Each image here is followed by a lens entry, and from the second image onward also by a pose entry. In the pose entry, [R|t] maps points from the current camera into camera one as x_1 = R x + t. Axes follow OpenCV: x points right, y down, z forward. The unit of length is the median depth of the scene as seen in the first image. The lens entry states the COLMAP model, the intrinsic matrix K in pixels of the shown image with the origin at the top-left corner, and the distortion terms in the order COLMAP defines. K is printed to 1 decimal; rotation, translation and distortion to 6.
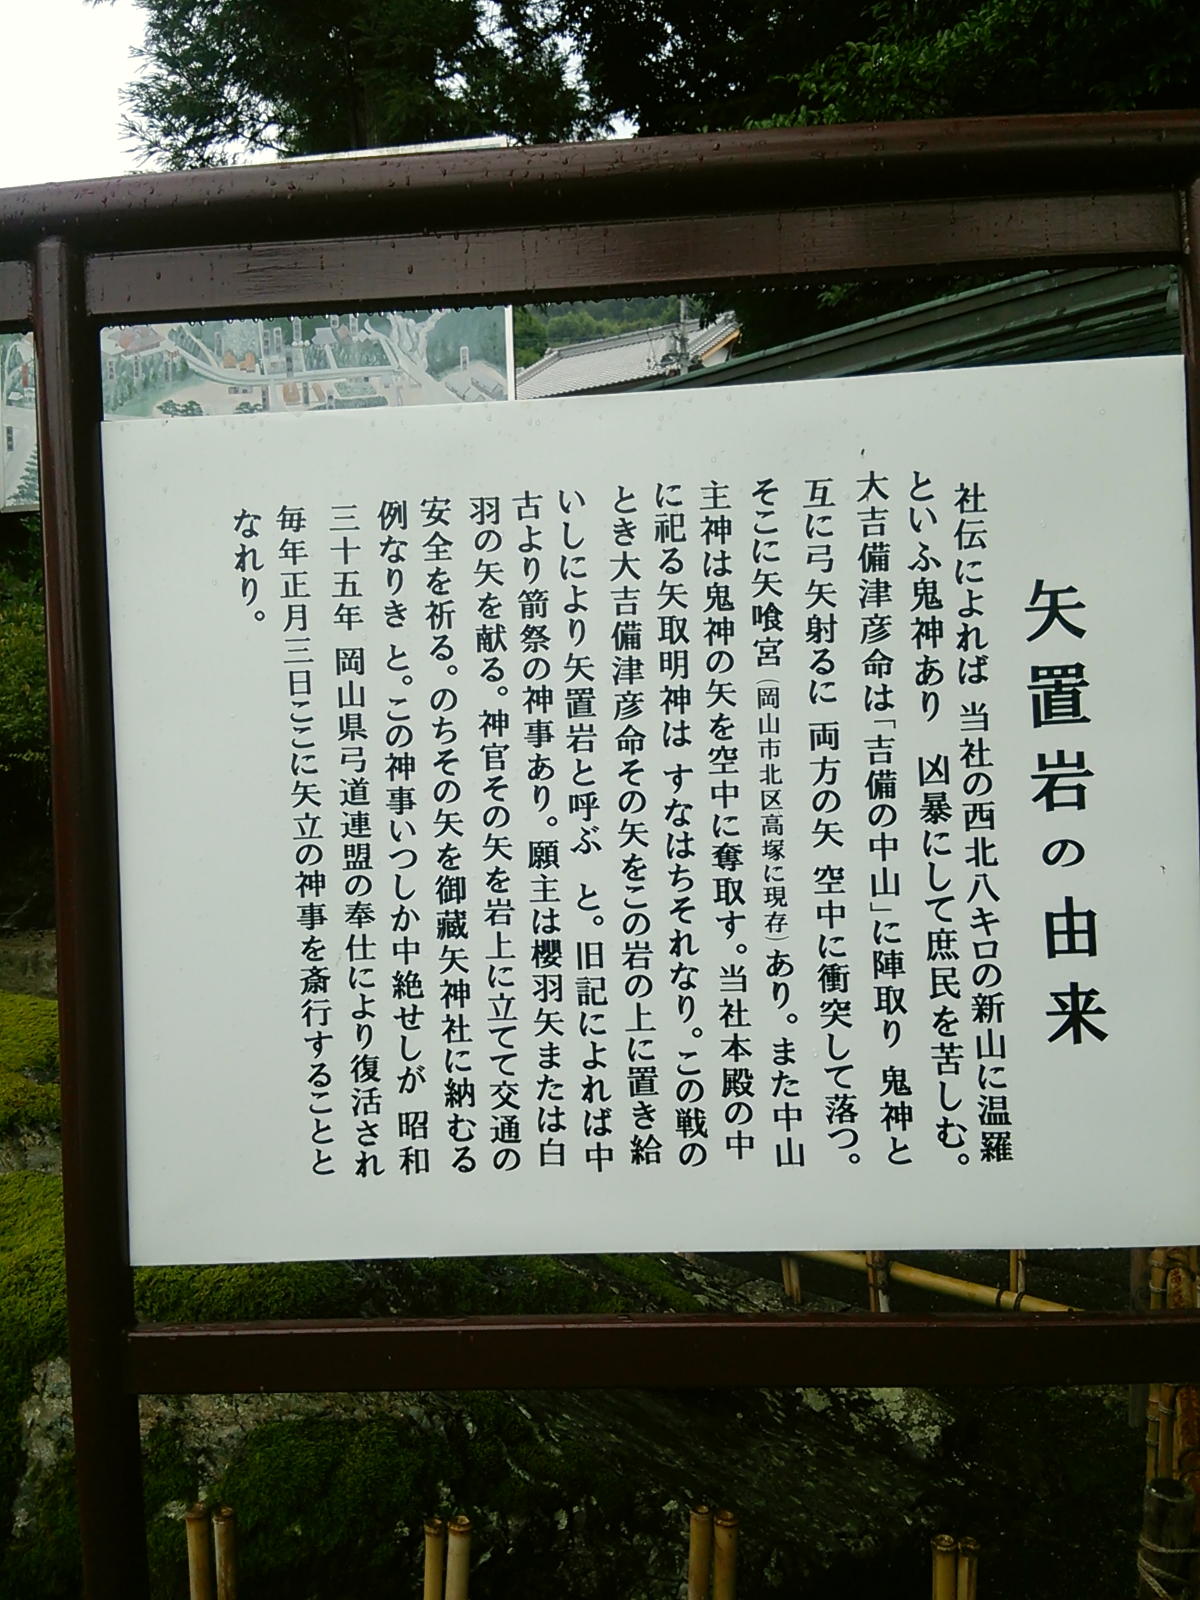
lens RADIAL K [[1401.2, 0, 600.0], [0, 1401.2, 800.0], [0, 0, 1]] dist [0.203815, -0.492838]
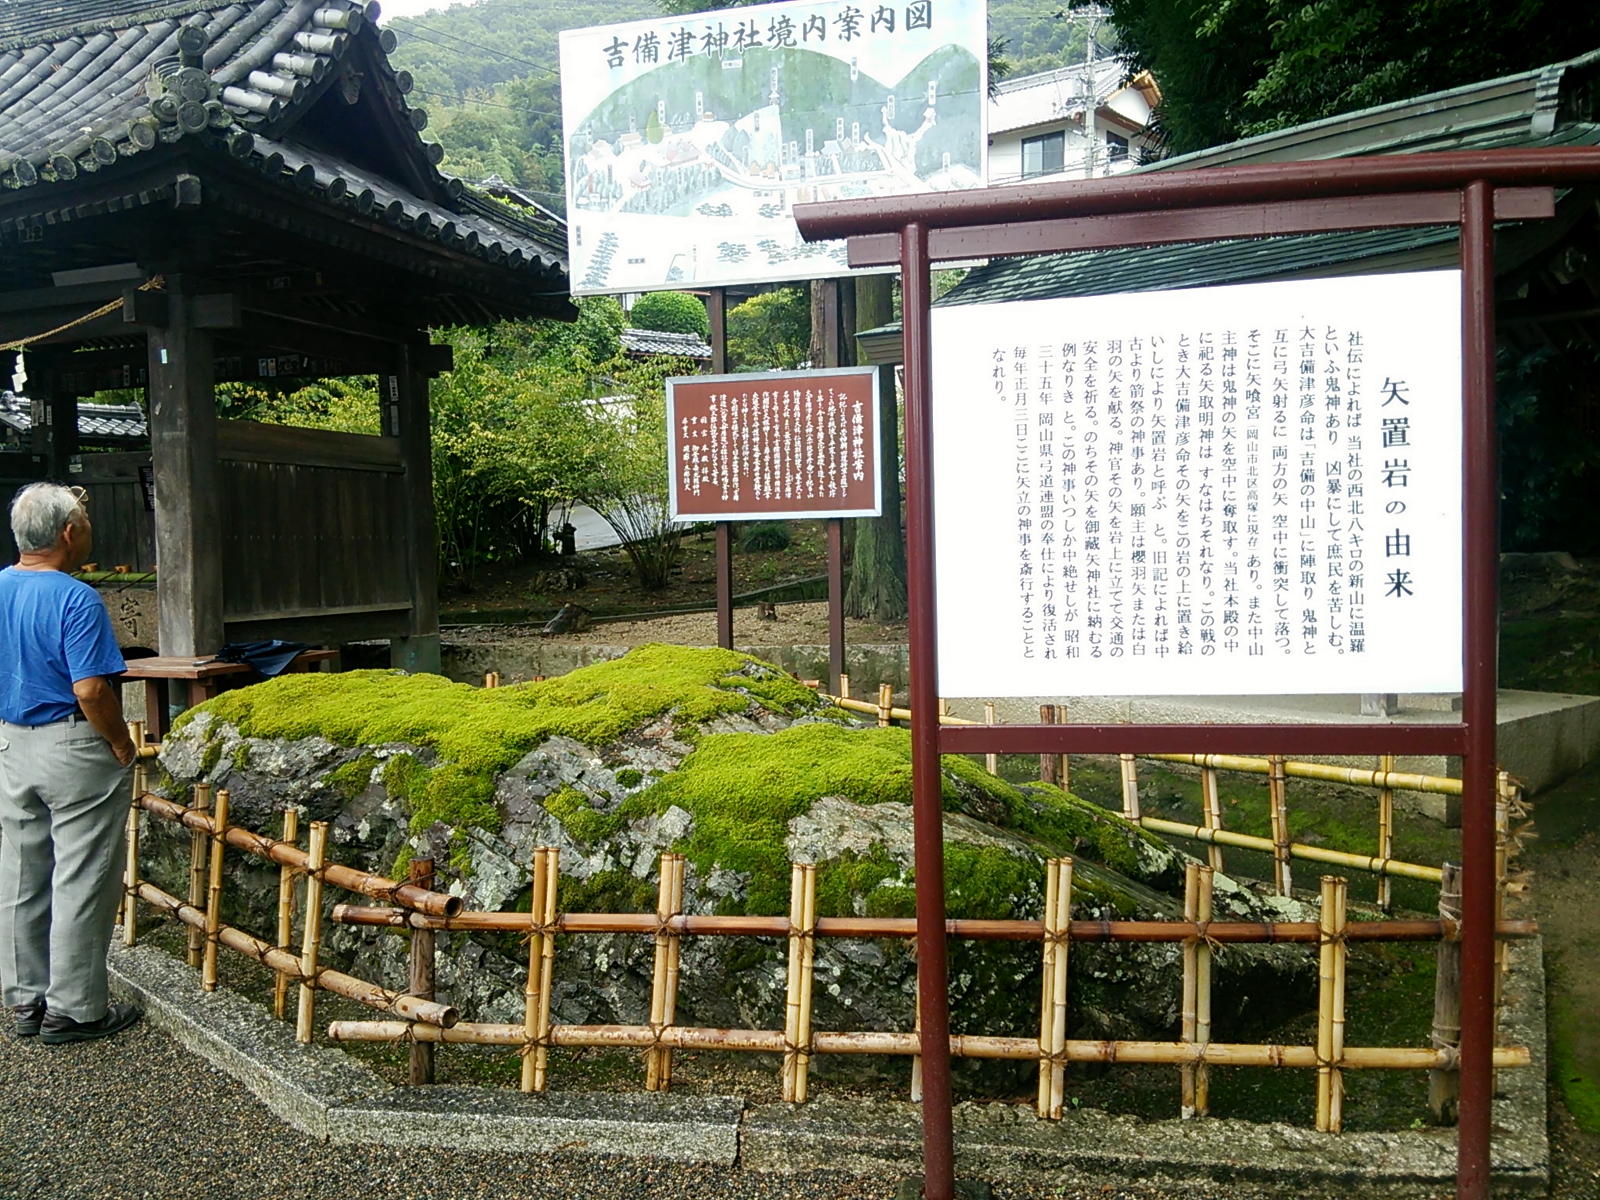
lens RADIAL K [[1401.2, 0, 799.9], [0, 1401.2, 630.7], [0, 0, 1]] dist [0.203815, -0.492838]
pose [[0.991622, 0.015064, -0.128292, -0.270721], [-0.007612, 0.998265, 0.058380, 0.100109], [0.128949, -0.056914, 0.990017, -1.200867]]
